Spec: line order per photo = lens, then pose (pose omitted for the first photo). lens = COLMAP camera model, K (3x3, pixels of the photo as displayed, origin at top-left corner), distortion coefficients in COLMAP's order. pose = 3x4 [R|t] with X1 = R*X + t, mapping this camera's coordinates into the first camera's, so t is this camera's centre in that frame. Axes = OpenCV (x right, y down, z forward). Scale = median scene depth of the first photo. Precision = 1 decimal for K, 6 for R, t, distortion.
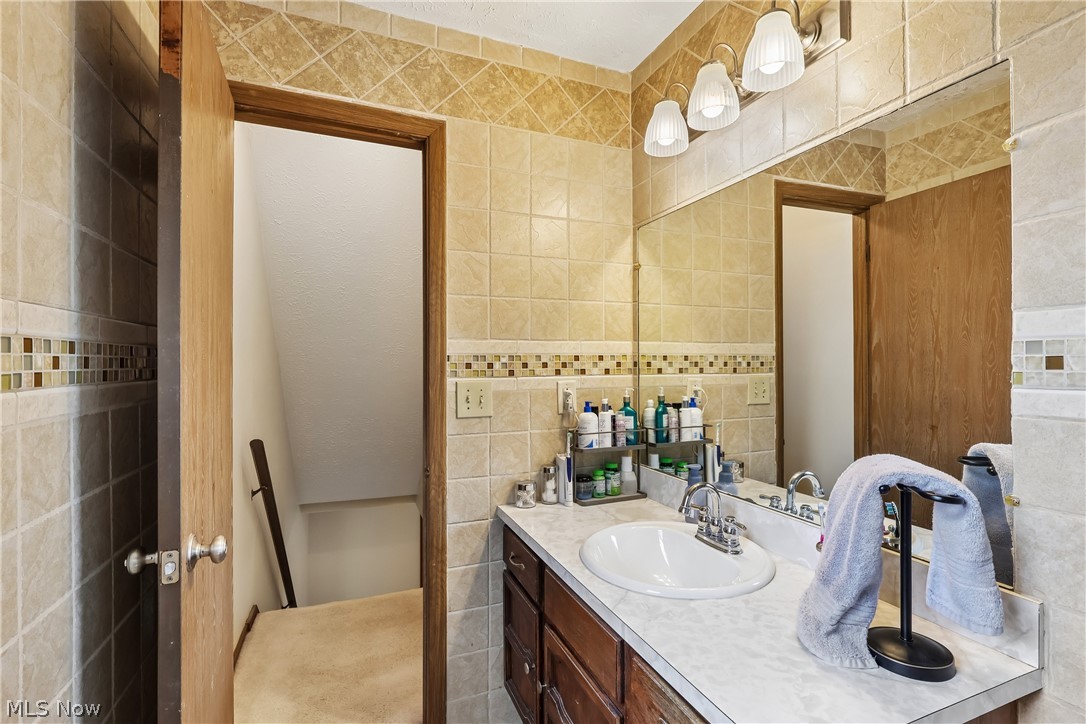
lens RADIAL K [[501.2, 0, 544.2], [0, 501.2, 359.7], [0, 0, 1]] dist [-0.003489, 0.001540]
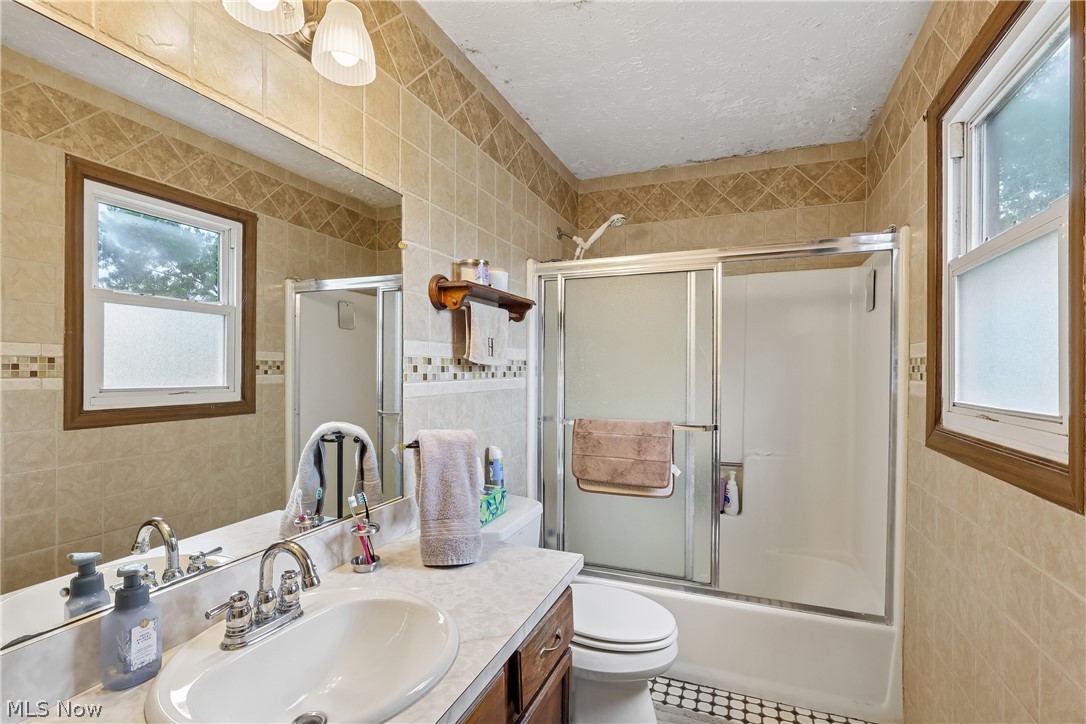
lens RADIAL K [[501.2, 0, 544.5], [0, 501.2, 367.5], [0, 0, 1]] dist [-0.003489, 0.001540]
pose [[-0.717768, 0.011013, 0.696196, -0.638221], [0.006438, 0.999937, -0.009180, 0.019997], [-0.696253, -0.002107, -0.717793, 1.867674]]
